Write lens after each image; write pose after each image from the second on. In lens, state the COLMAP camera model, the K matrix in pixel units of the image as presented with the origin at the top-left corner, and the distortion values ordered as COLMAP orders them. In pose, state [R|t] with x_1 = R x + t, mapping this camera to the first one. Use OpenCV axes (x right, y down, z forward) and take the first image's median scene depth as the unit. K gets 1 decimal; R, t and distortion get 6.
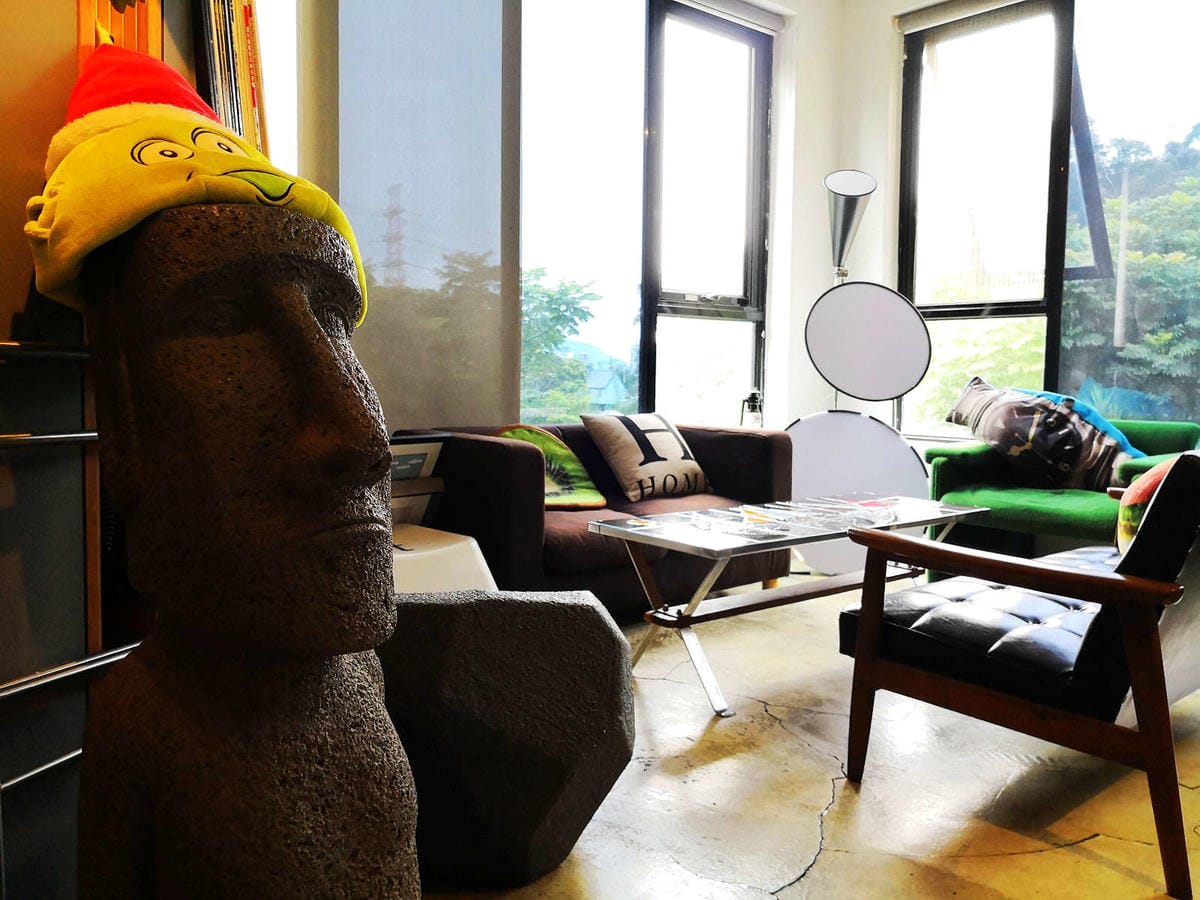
lens RADIAL K [[995.4, 0, 600.0], [0, 995.4, 450.0], [0, 0, 1]] dist [-0.010787, -0.011830]
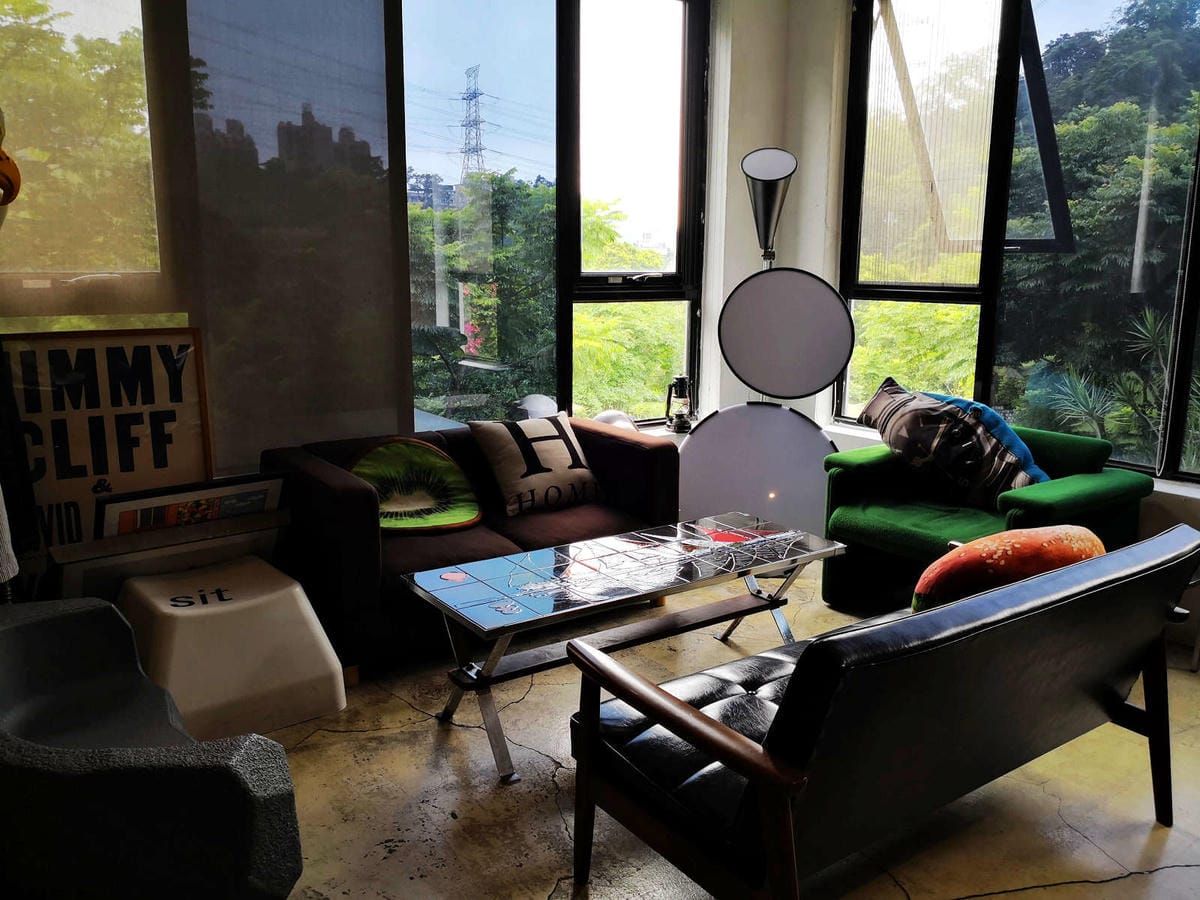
lens RADIAL K [[984.7, 0, 602.2], [0, 984.7, 477.8], [0, 0, 1]] dist [0.059906, -0.211026]
pose [[0.997352, 0.010527, -0.071953, 0.185039], [-0.000830, 0.991051, 0.133484, -0.111798], [0.072714, -0.133071, 0.988436, 0.032814]]
